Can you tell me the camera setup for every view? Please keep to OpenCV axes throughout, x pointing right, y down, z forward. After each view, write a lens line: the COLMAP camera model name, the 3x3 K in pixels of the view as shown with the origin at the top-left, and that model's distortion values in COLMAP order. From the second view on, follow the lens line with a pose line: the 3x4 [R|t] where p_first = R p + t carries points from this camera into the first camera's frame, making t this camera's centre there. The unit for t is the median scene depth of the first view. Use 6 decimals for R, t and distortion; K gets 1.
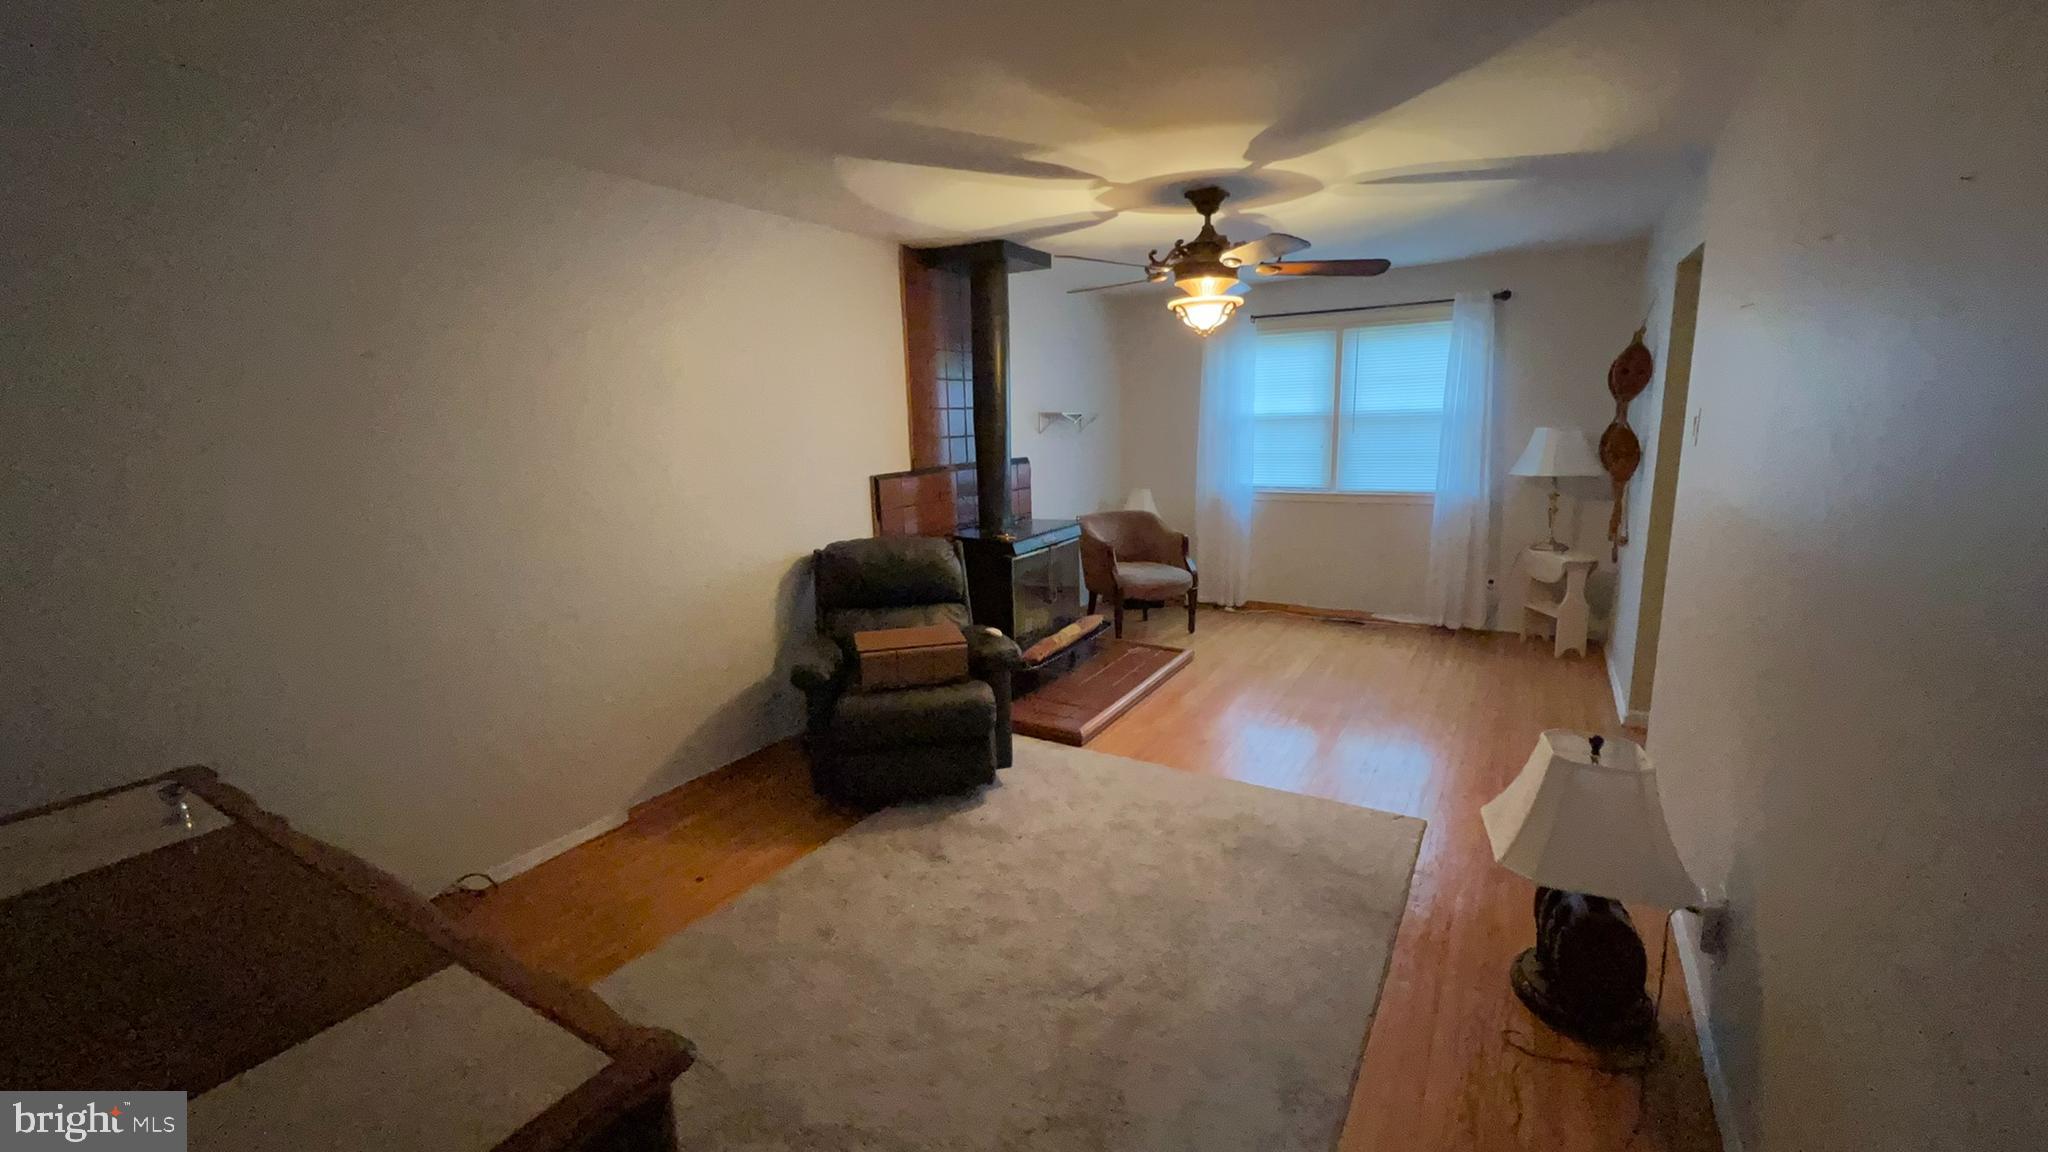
lens RADIAL K [[832.4, 0, 1024.3], [0, 832.4, 560.4], [0, 0, 1]] dist [-0.003173, -0.000059]
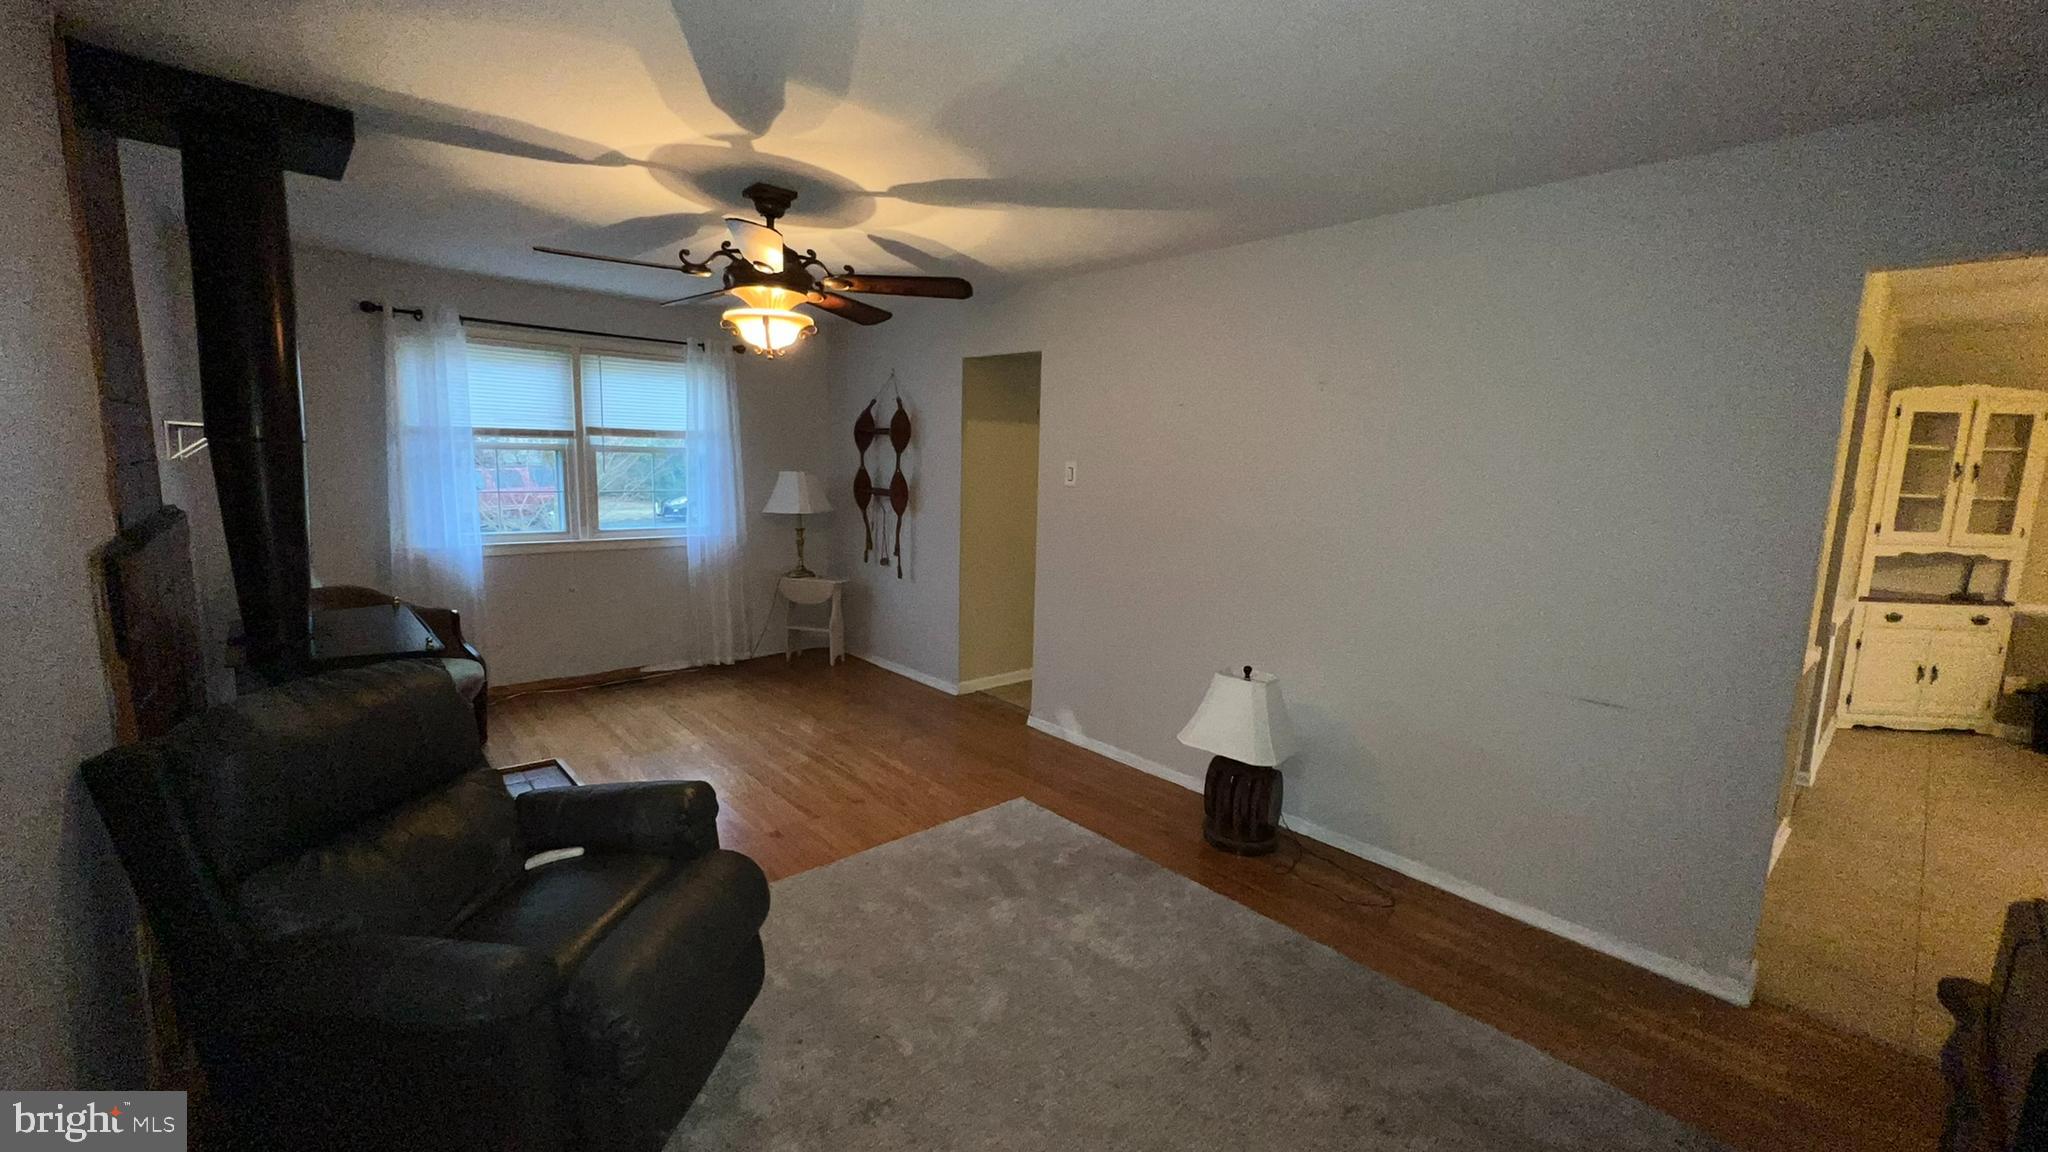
lens RADIAL K [[818.0, 0, 1027.1], [0, 818.0, 585.6], [0, 0, 1]] dist [-0.000926, 0.000297]
pose [[0.284018, -0.113696, 0.952054, -0.371229], [0.130135, 0.988327, 0.079206, -0.050308], [-0.949947, 0.101400, 0.295499, 0.364736]]
